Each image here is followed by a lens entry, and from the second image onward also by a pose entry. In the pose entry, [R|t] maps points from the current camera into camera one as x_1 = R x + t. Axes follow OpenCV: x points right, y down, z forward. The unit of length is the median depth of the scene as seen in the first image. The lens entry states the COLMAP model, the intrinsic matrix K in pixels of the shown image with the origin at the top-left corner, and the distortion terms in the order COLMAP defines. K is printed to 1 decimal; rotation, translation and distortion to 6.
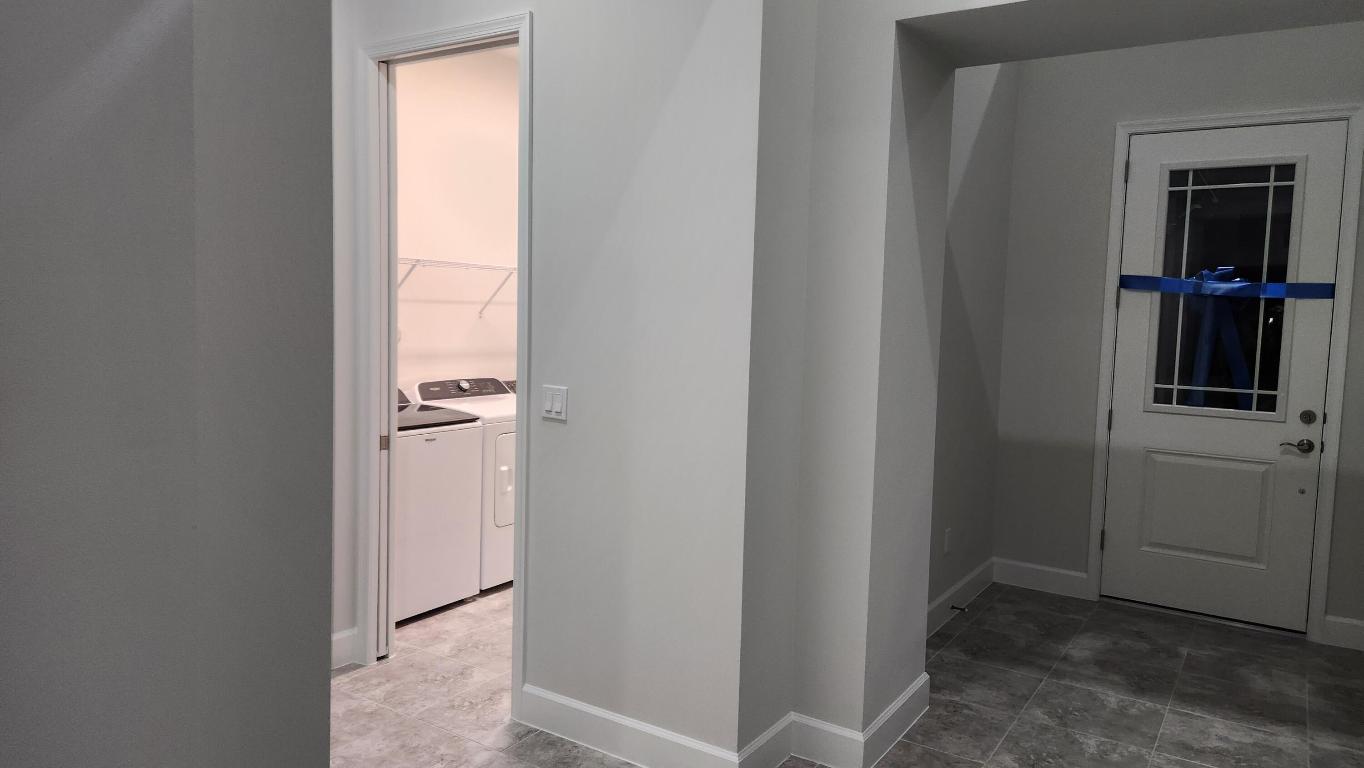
lens RADIAL K [[914.8, 0, 673.6], [0, 914.8, 379.5], [0, 0, 1]] dist [0.007112, -0.005397]
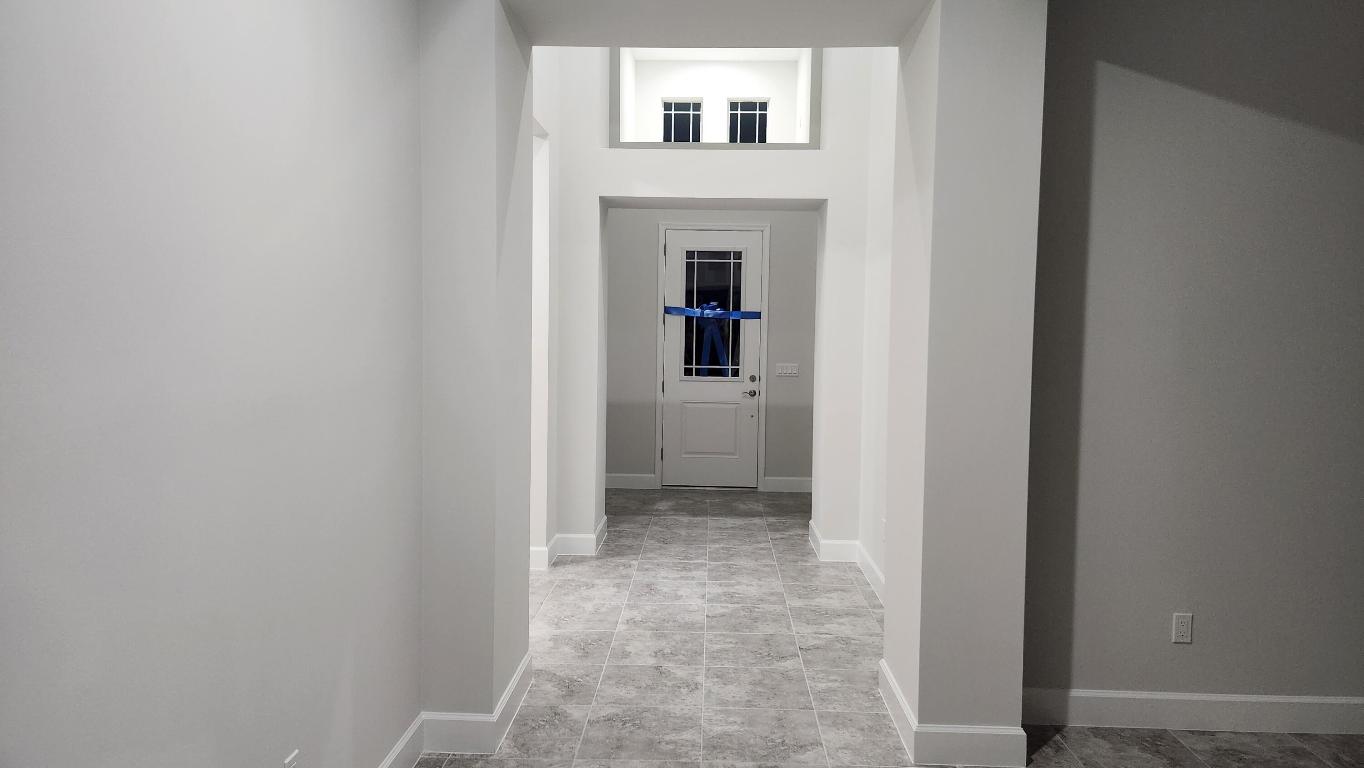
lens RADIAL K [[914.8, 0, 683.8], [0, 914.8, 385.6], [0, 0, 1]] dist [0.007112, -0.005397]
pose [[0.845953, -0.049430, 0.530962, -0.483912], [0.050891, 0.998633, 0.011885, 0.024521], [-0.530824, 0.016967, 0.847312, -0.595240]]
